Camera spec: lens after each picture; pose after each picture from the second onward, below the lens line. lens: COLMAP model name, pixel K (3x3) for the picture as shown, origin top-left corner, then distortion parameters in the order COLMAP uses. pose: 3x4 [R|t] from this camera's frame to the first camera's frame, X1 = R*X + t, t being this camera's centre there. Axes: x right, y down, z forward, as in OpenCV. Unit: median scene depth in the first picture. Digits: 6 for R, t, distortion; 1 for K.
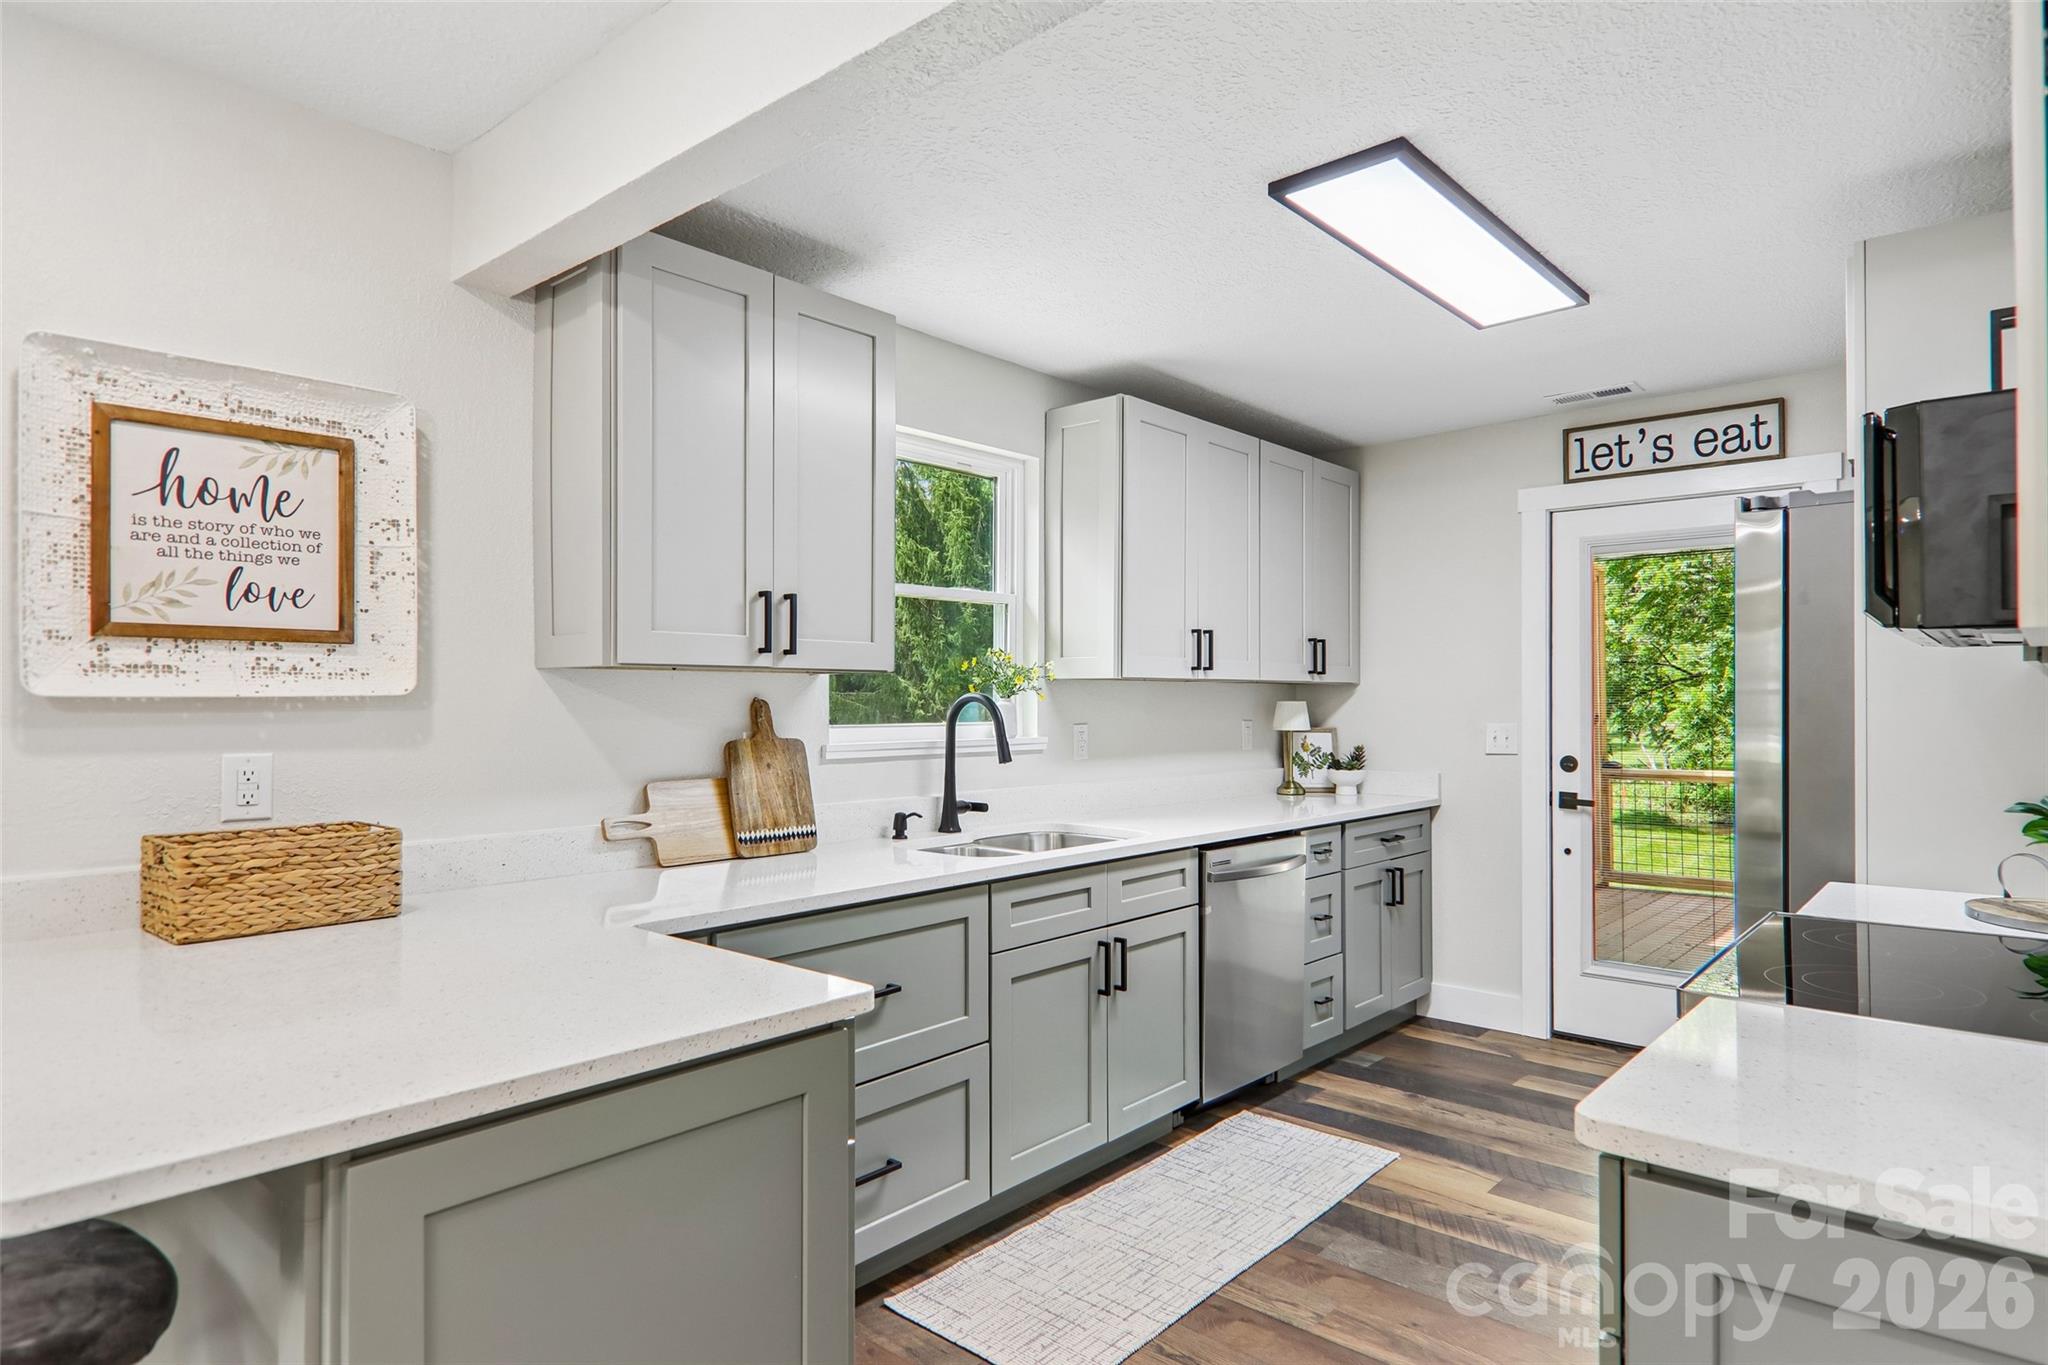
lens RADIAL K [[1145.3, 0, 1036.3], [0, 1145.3, 687.4], [0, 0, 1]] dist [0.031008, -0.018679]
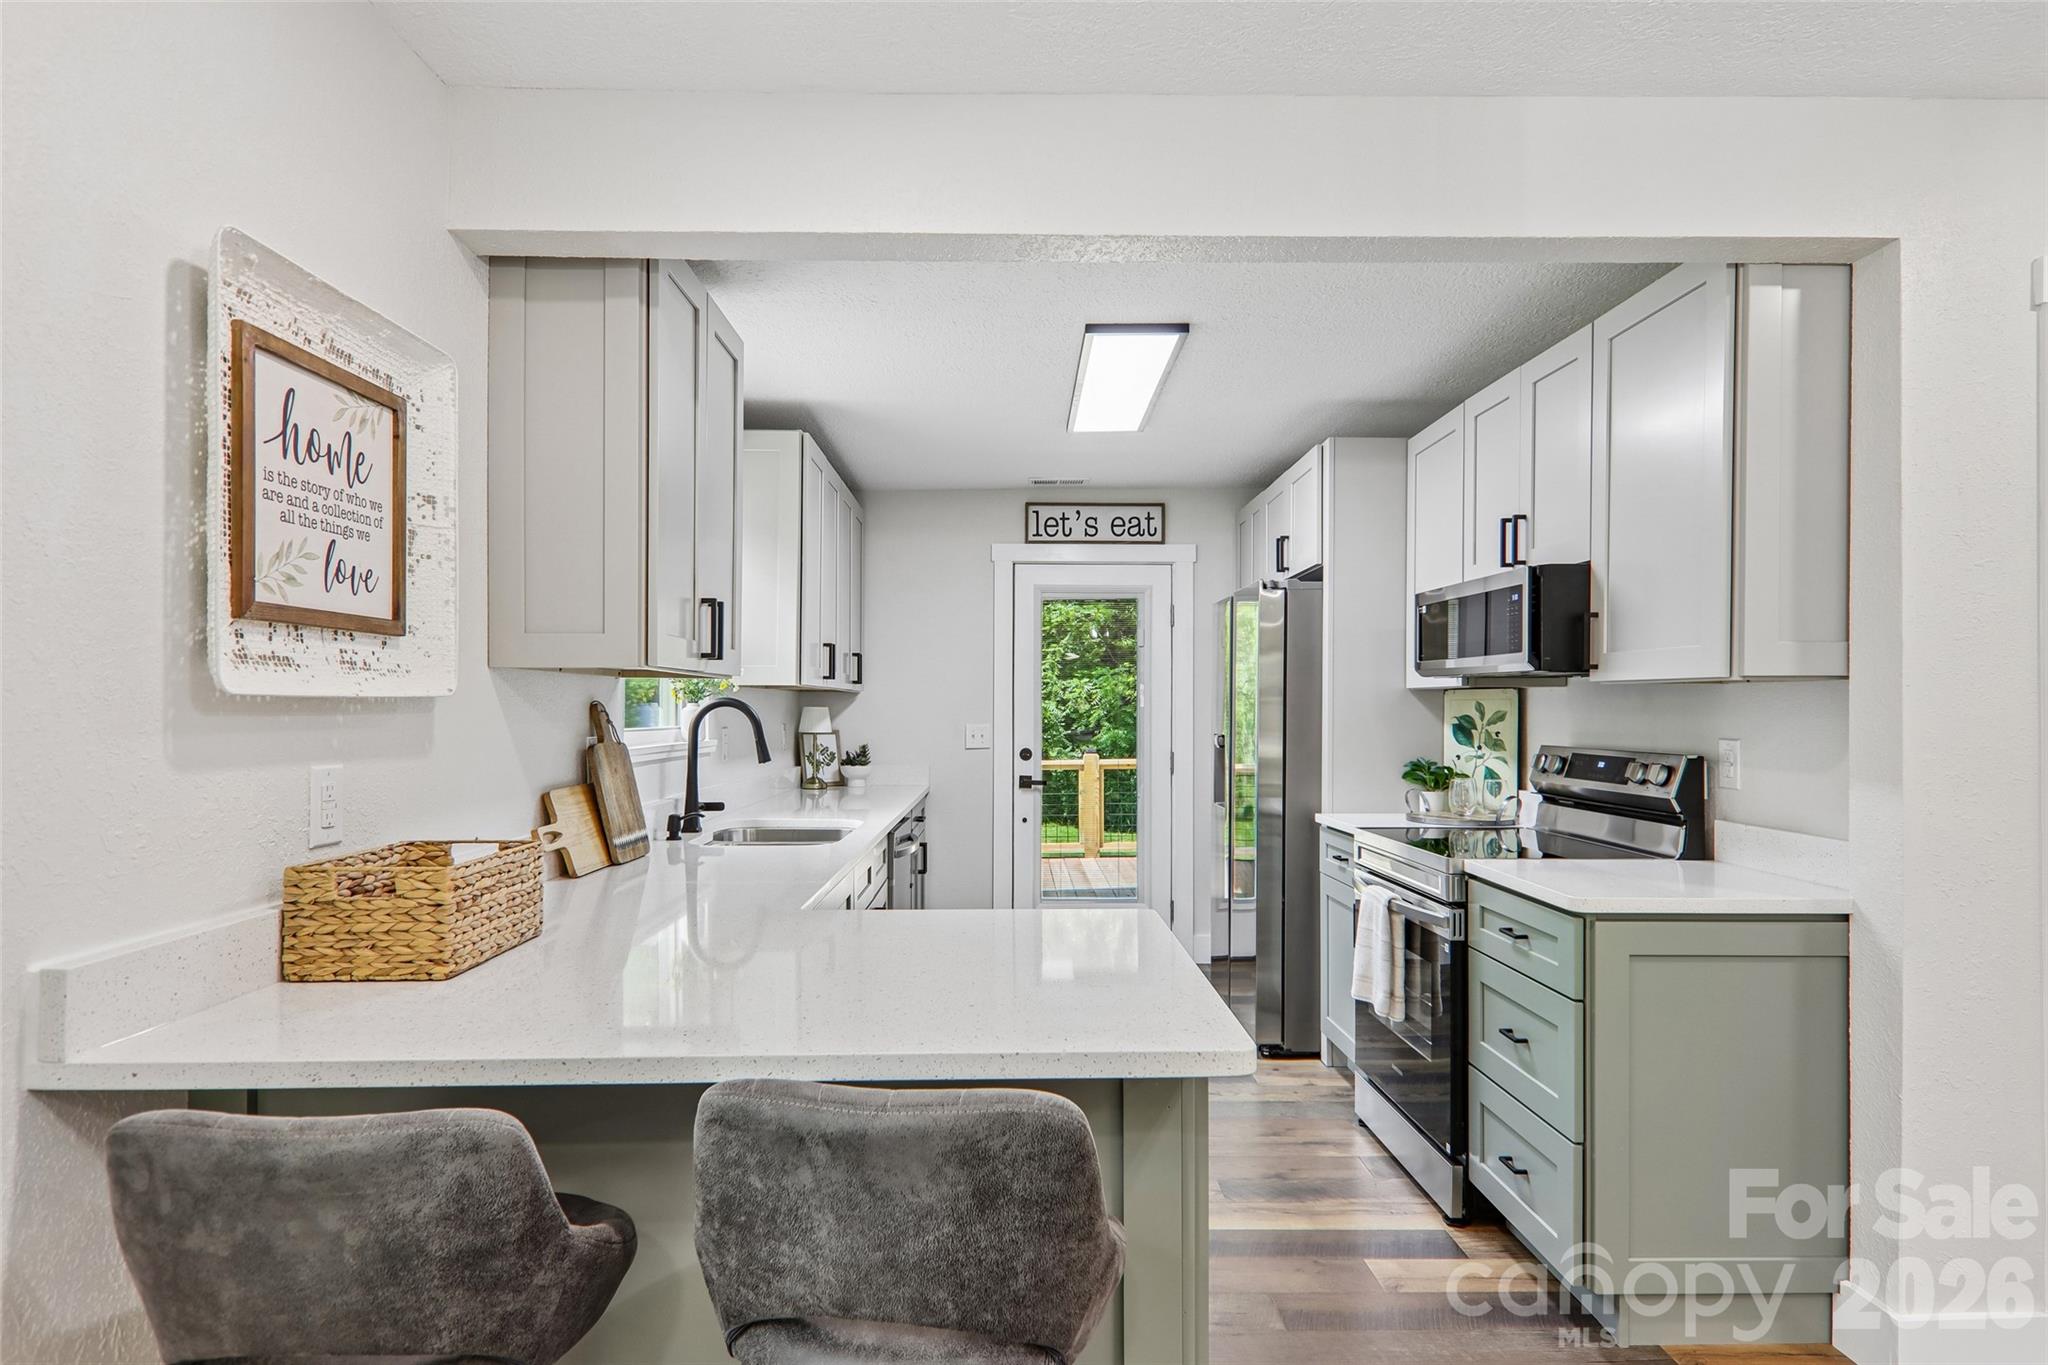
lens RADIAL K [[1145.3, 0, 1023.5], [0, 1145.3, 699.0], [0, 0, 1]] dist [0.031008, -0.018679]
pose [[0.737696, 0.006310, 0.675103, -0.679505], [-0.008480, 0.999964, -0.000081, 0.004450], [-0.675079, -0.005665, 0.737723, 0.042446]]
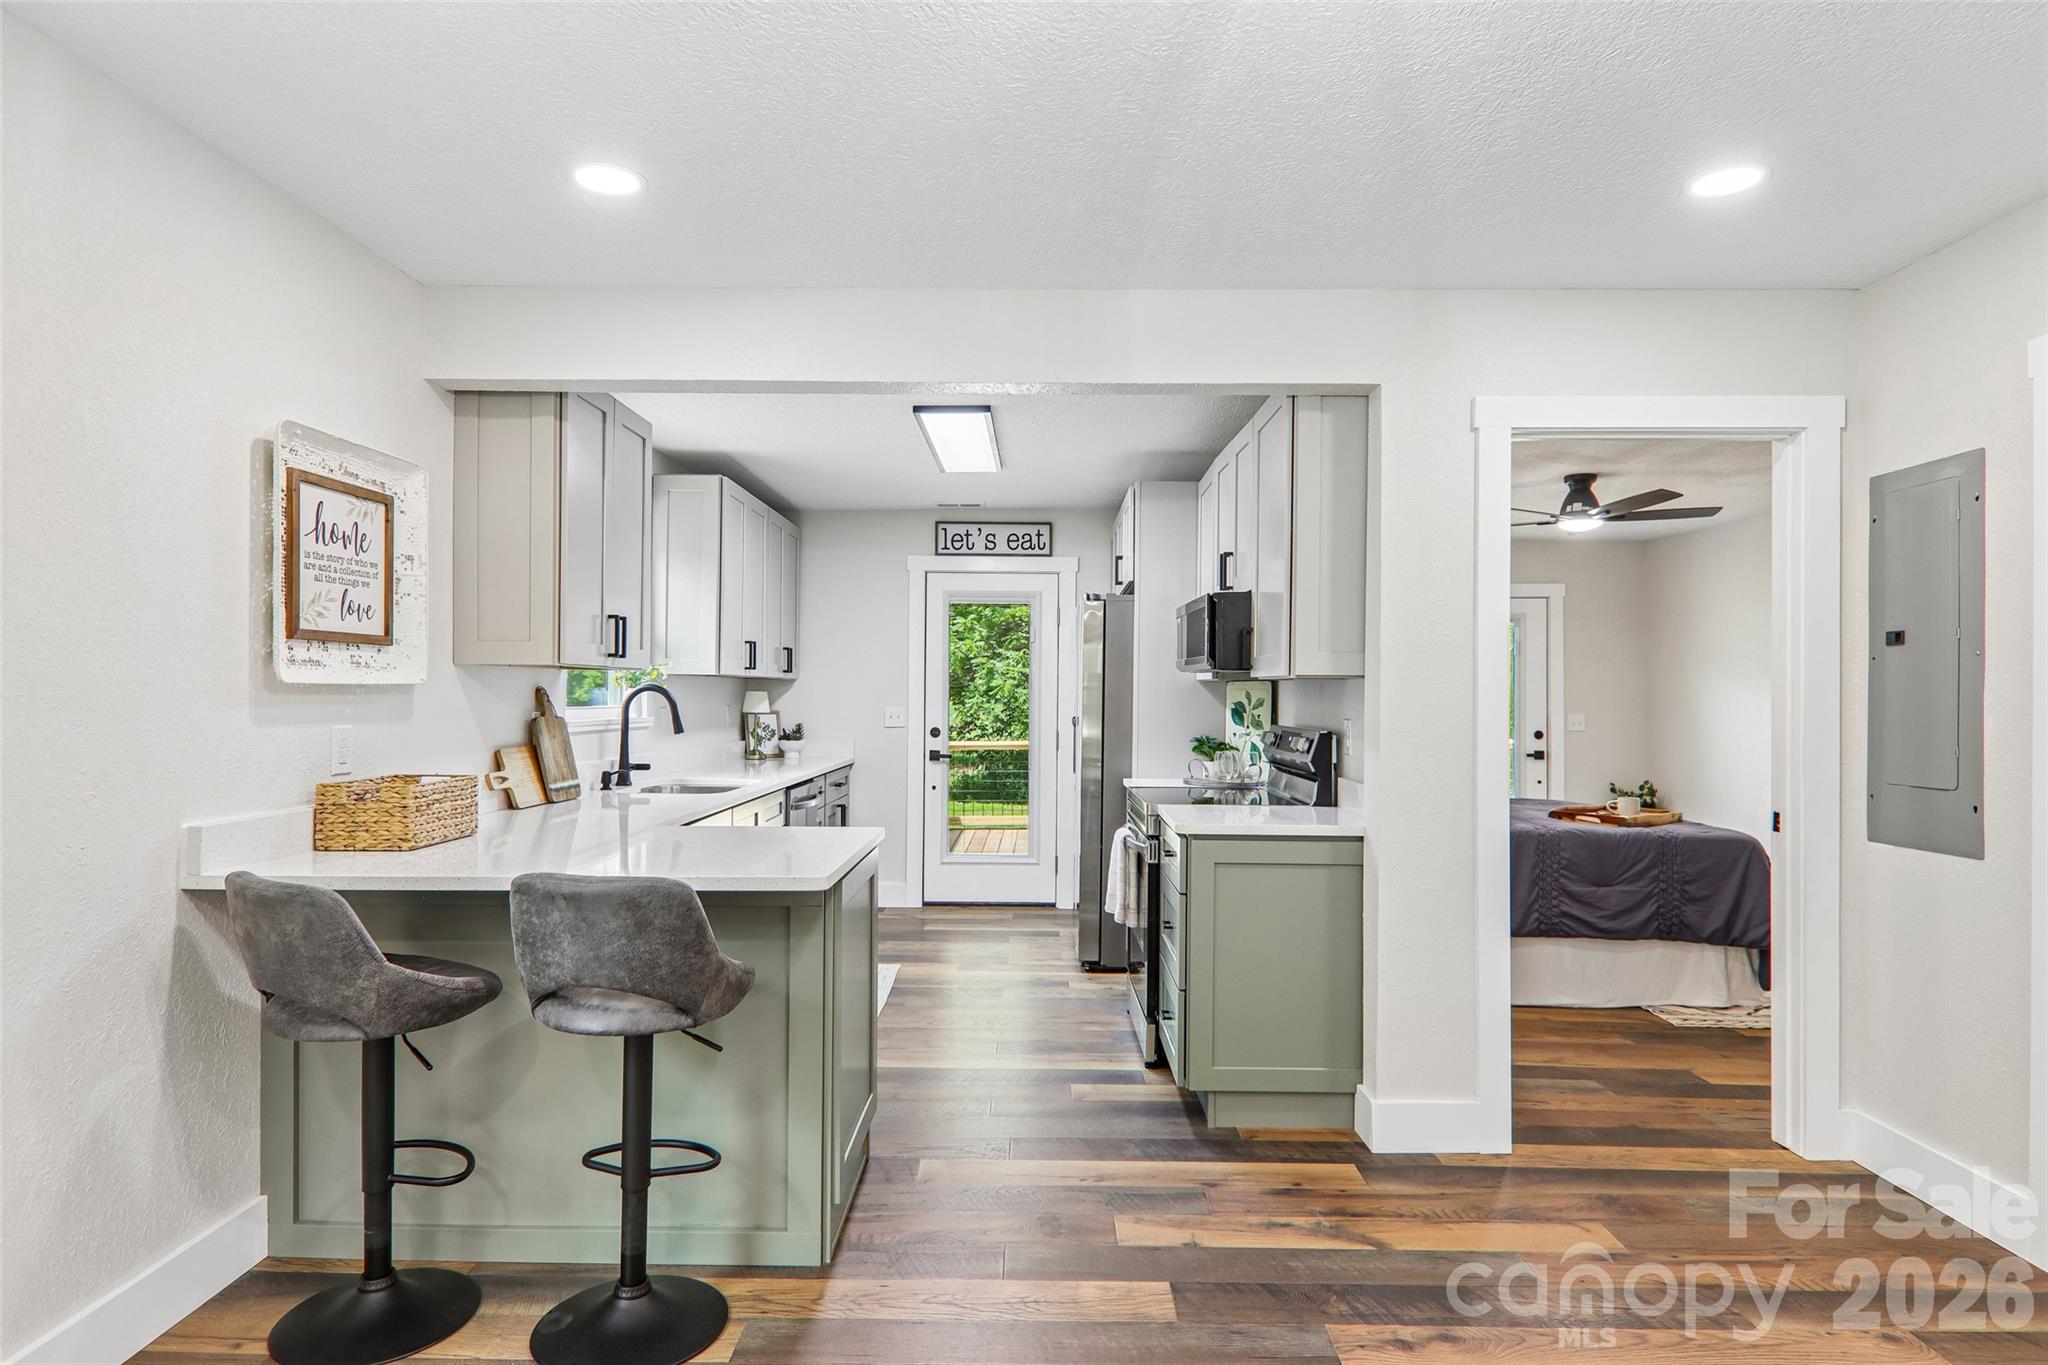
lens RADIAL K [[1145.3, 0, 1028.9], [0, 1145.3, 691.5], [0, 0, 1]] dist [0.031008, -0.018679]
pose [[0.753800, 0.007155, 0.657065, -0.752655], [-0.015377, 0.999859, 0.006753, -0.003474], [-0.656924, -0.015194, 0.753804, -0.433301]]
